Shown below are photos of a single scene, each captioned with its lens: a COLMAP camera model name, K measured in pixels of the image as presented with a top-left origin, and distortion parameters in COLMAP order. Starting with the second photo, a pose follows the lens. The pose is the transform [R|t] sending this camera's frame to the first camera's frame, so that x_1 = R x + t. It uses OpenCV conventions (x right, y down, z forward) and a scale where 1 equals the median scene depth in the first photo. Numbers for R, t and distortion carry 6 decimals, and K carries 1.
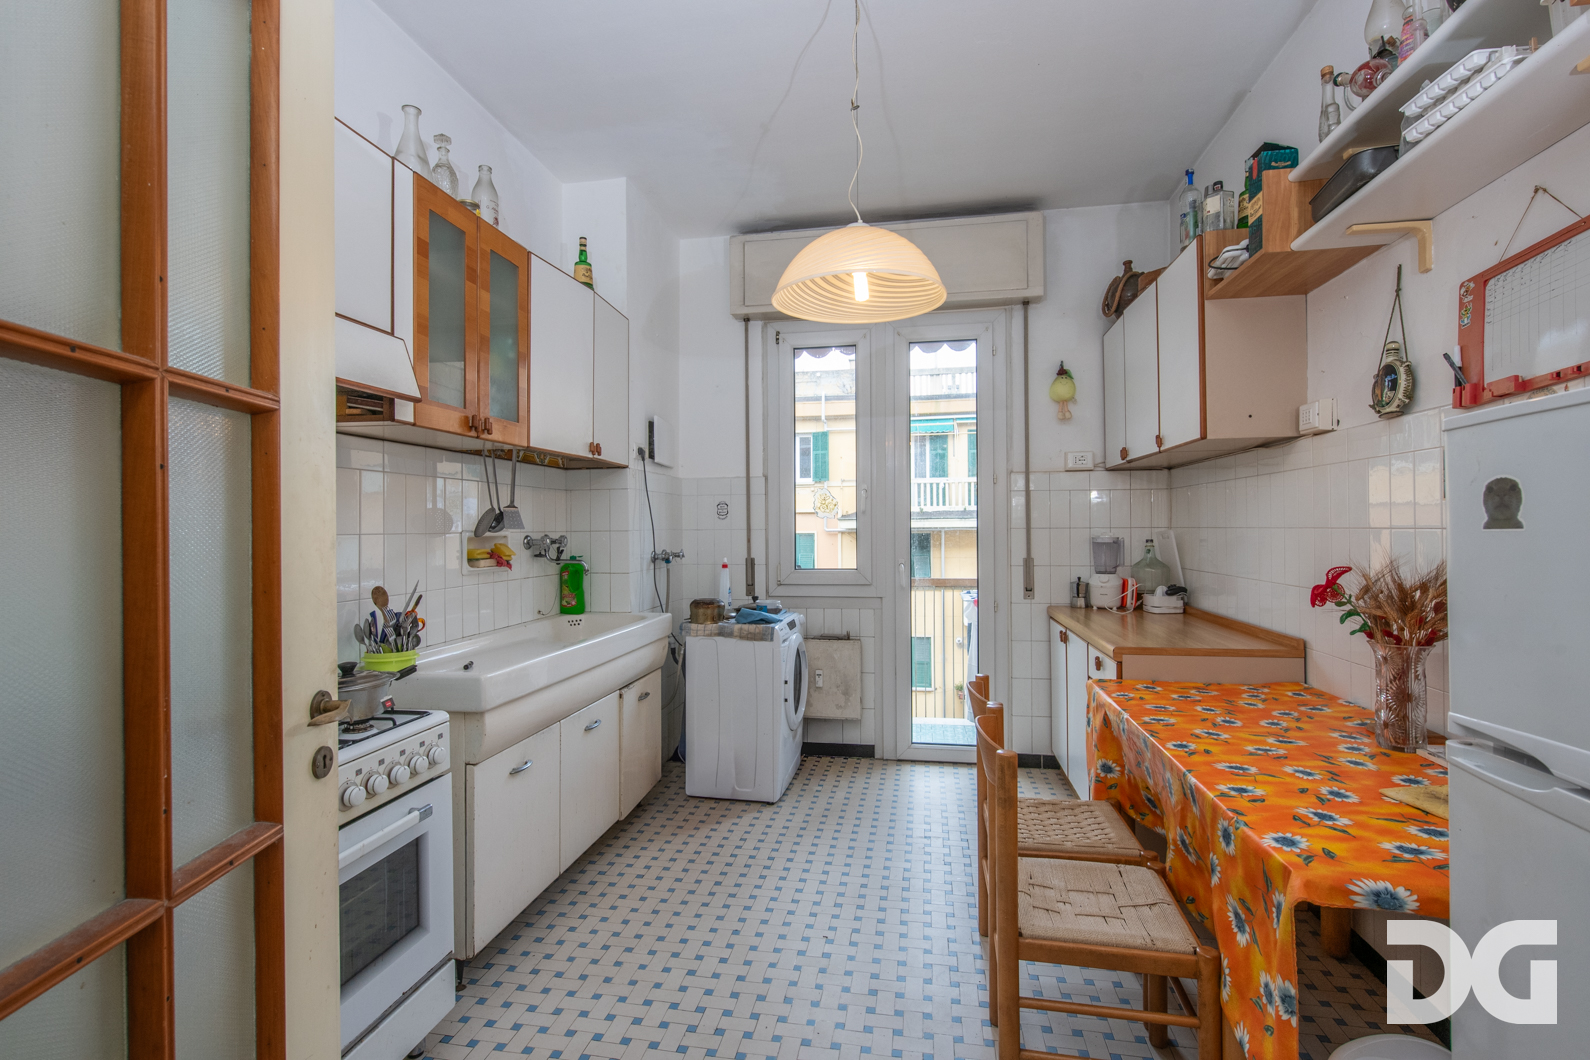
lens RADIAL K [[723.0, 0, 795.6], [0, 723.0, 524.5], [0, 0, 1]] dist [-0.000671, -0.005598]
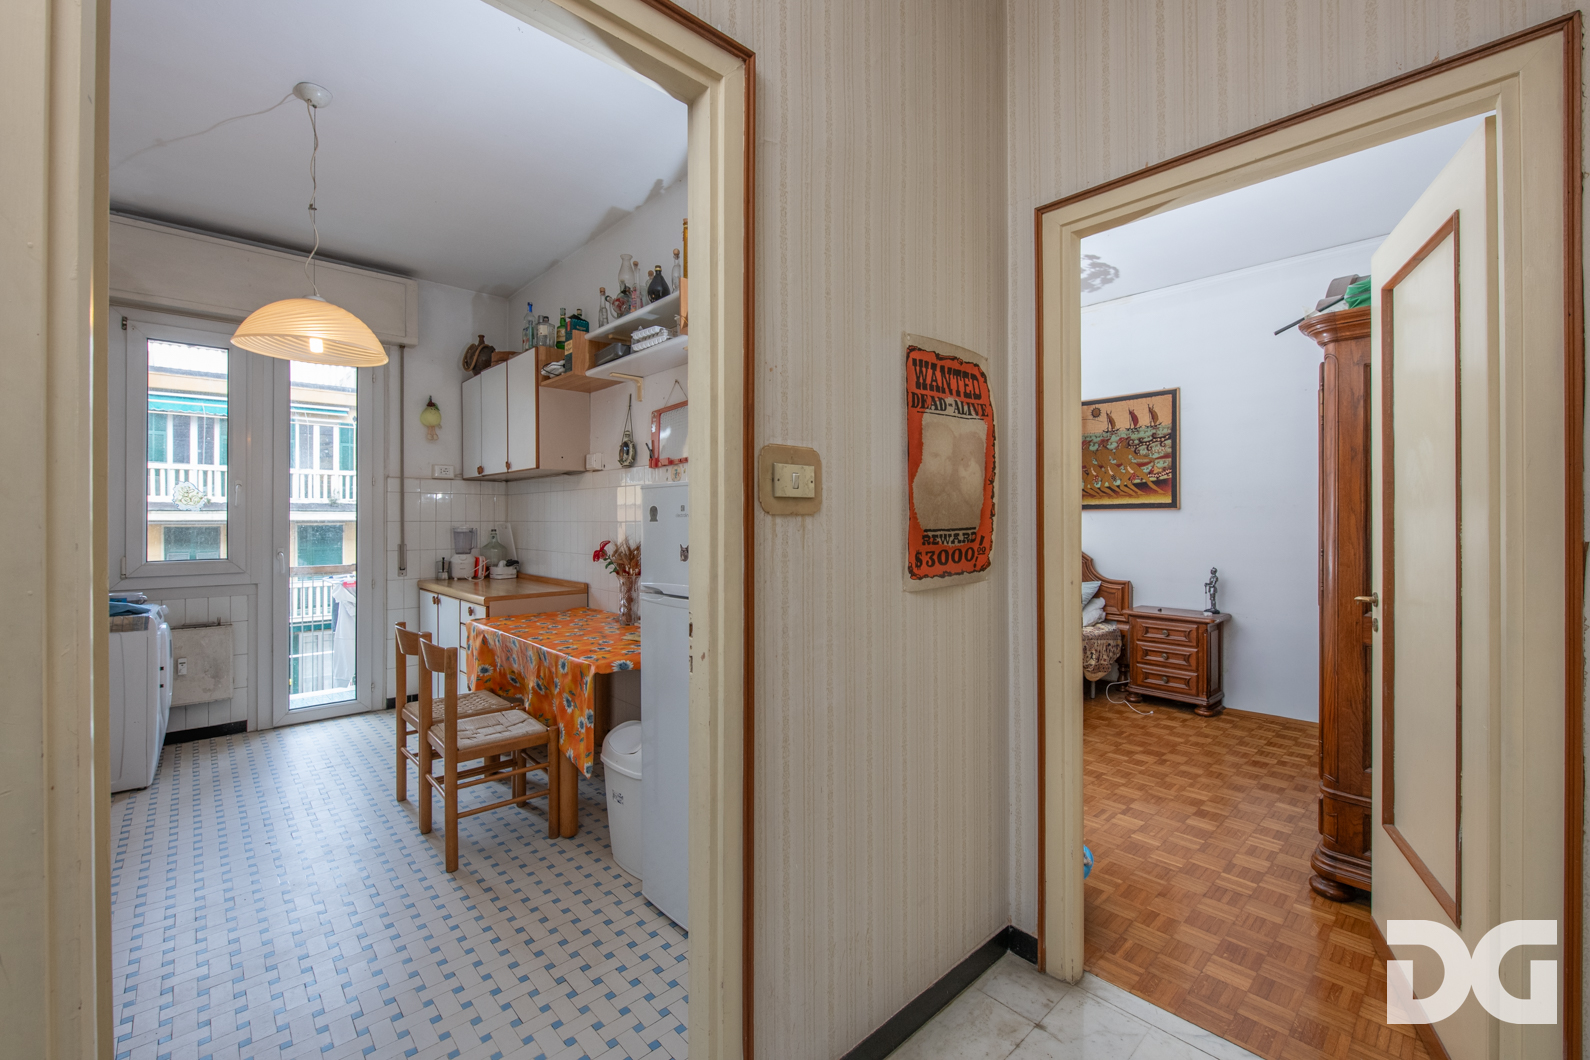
lens RADIAL K [[656.2, 0, 784.7], [0, 656.2, 521.2], [0, 0, 1]] dist [0.001177, -0.000143]
pose [[0.601095, 0.004853, 0.799163, -0.294863], [-0.007721, 0.999970, -0.000265, 0.000055], [-0.799140, -0.006011, 0.601114, -0.361068]]
